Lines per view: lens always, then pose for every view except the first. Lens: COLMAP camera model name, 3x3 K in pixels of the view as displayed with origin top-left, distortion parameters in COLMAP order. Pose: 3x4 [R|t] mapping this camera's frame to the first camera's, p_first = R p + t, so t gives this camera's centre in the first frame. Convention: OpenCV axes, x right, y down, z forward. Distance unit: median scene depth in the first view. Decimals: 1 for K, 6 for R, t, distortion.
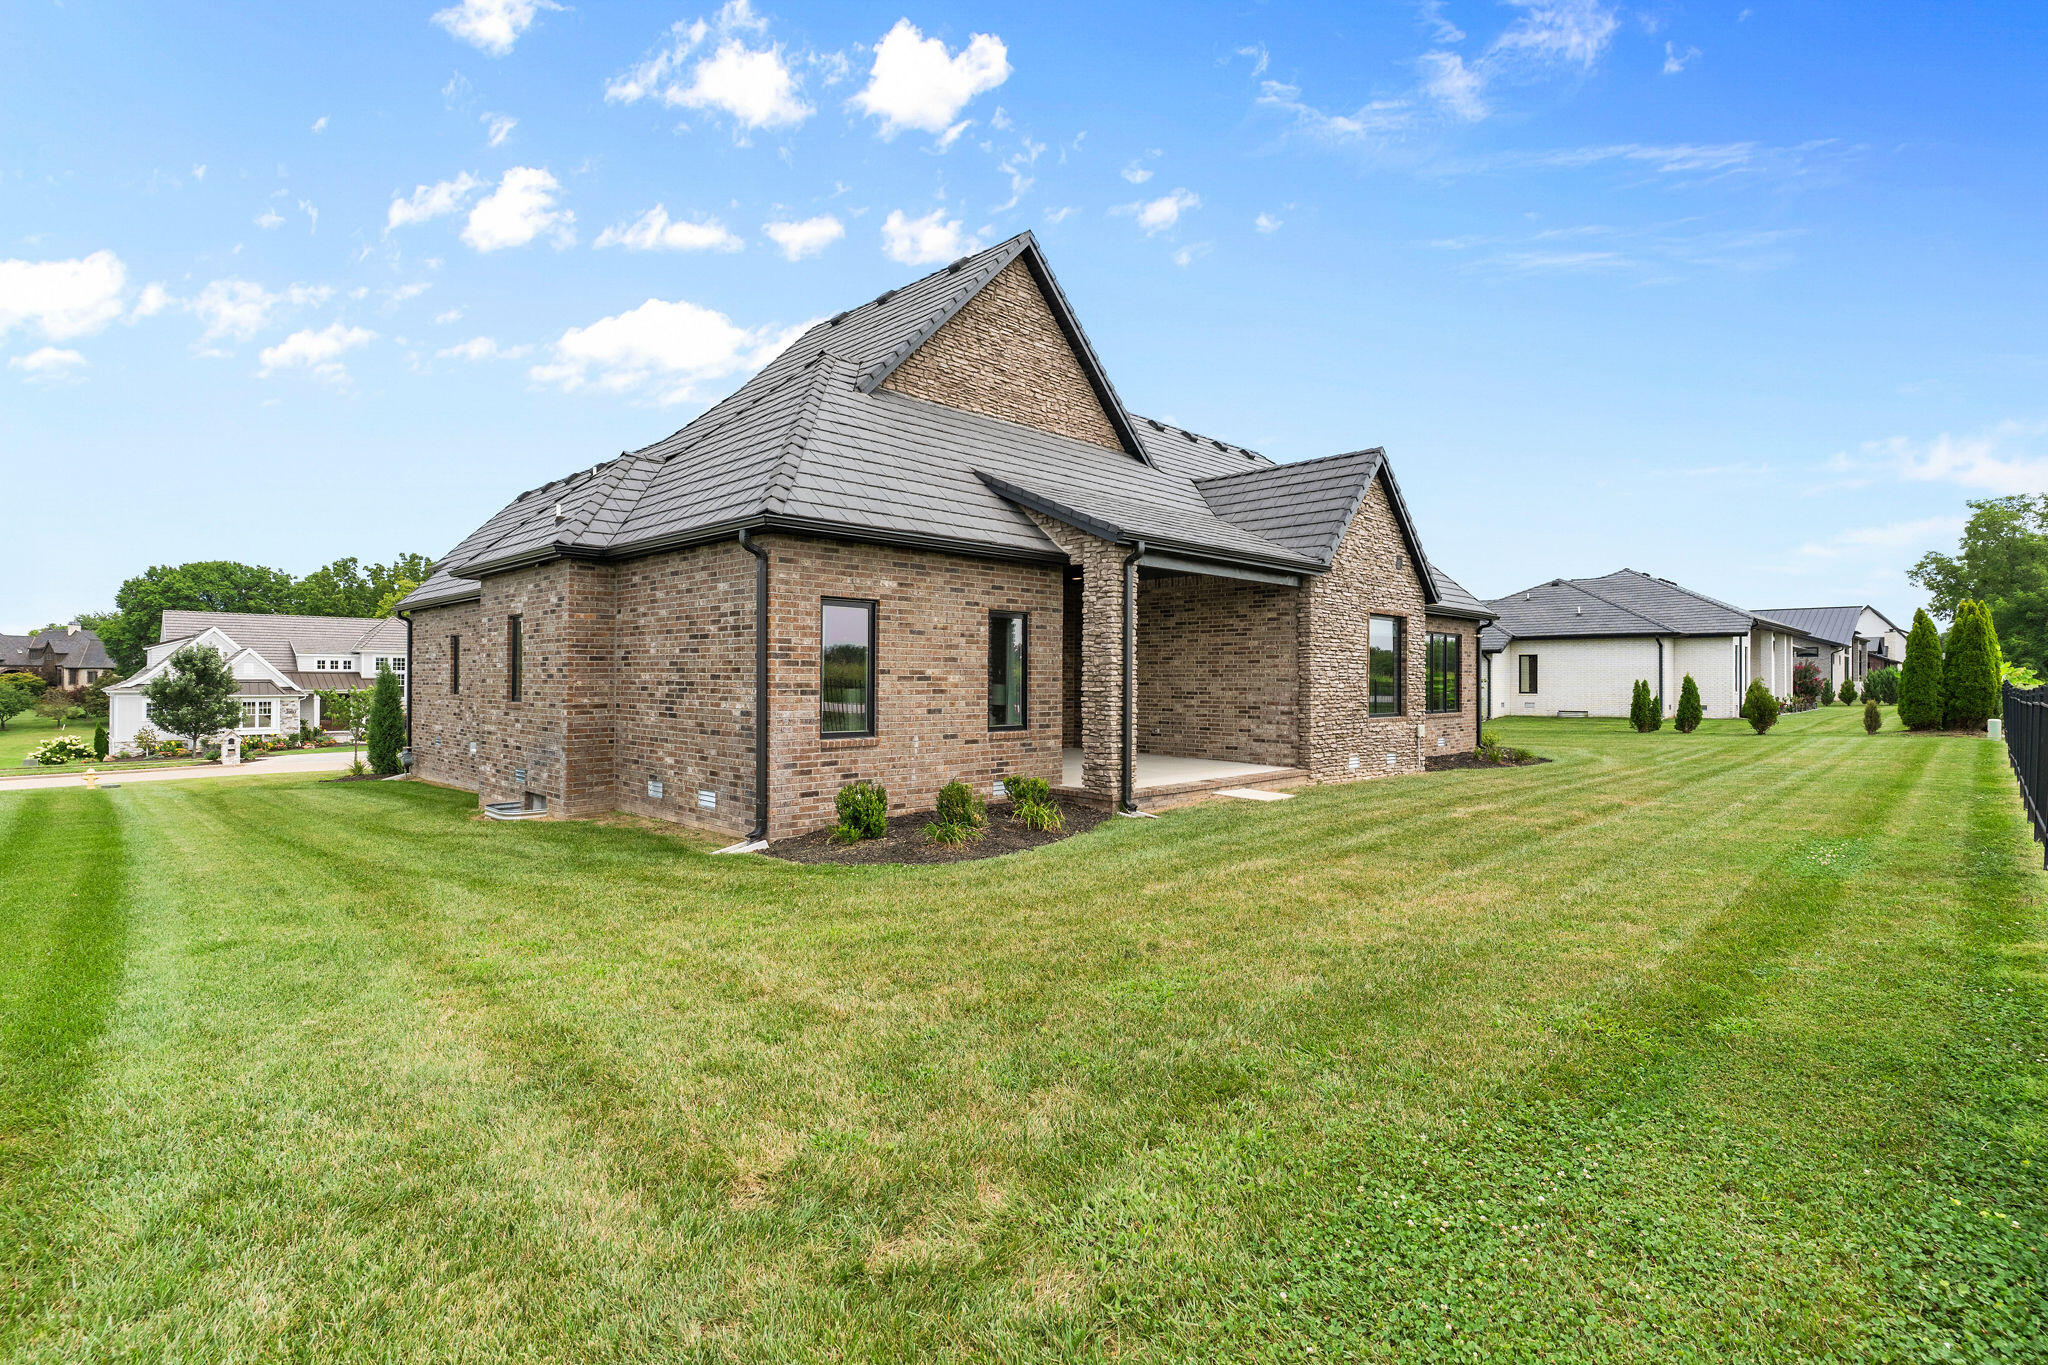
lens RADIAL K [[976.0, 0, 1024.2], [0, 976.0, 683.3], [0, 0, 1]] dist [0.004168, -0.000158]
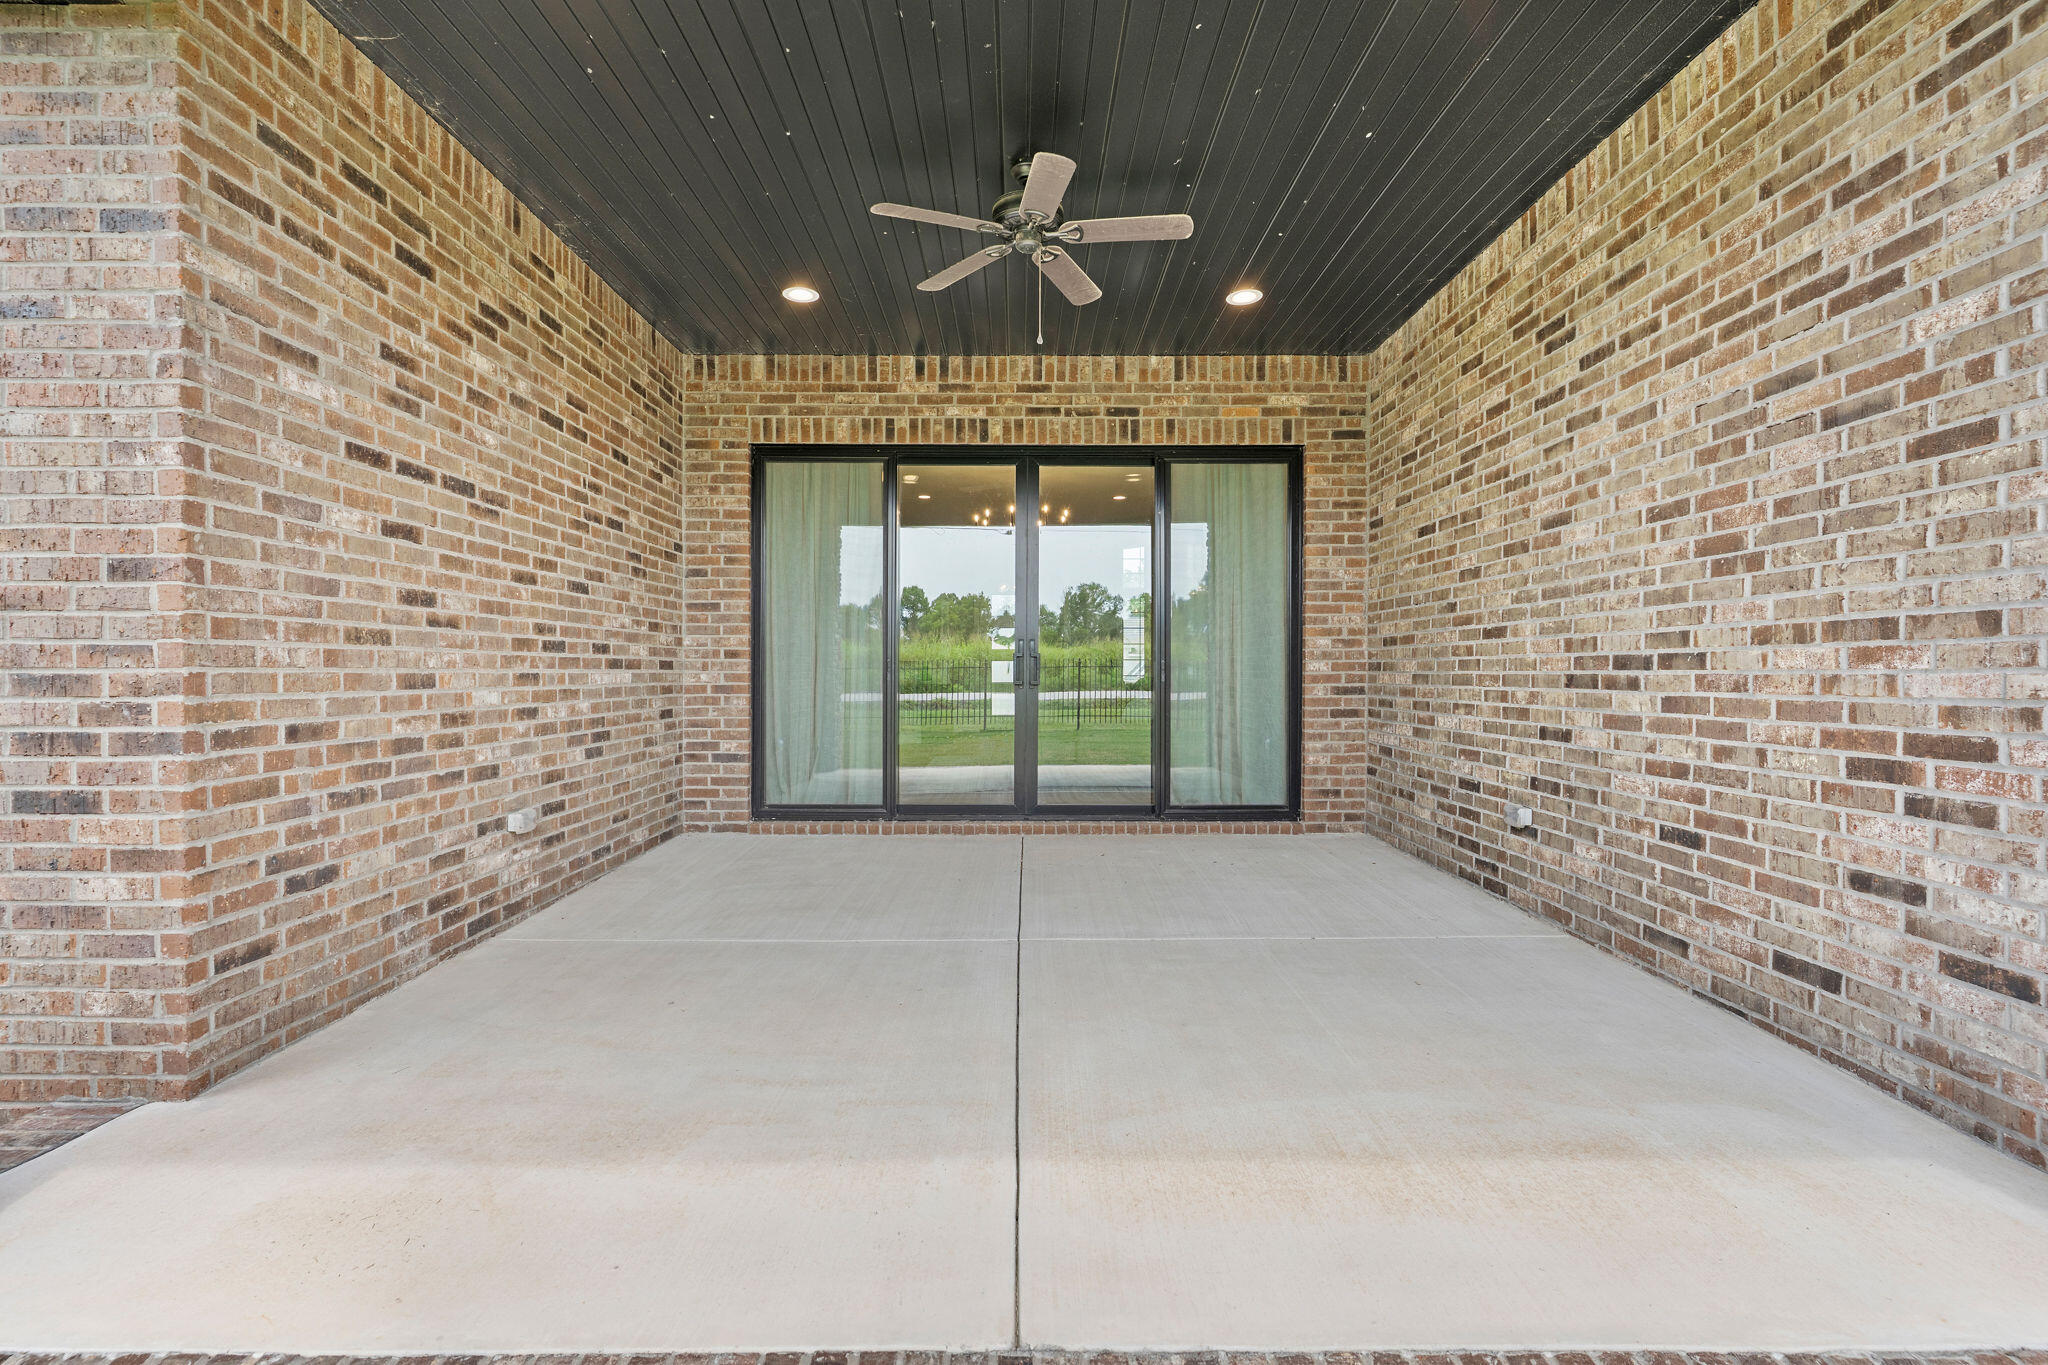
lens RADIAL K [[976.0, 0, 1020.3], [0, 976.0, 680.1], [0, 0, 1]] dist [0.004168, -0.000158]
pose [[0.698876, -0.000486, -0.715243, 0.235888], [0.001289, 0.999999, 0.000581, 0.013974], [0.715242, -0.001328, 0.698876, 0.767280]]
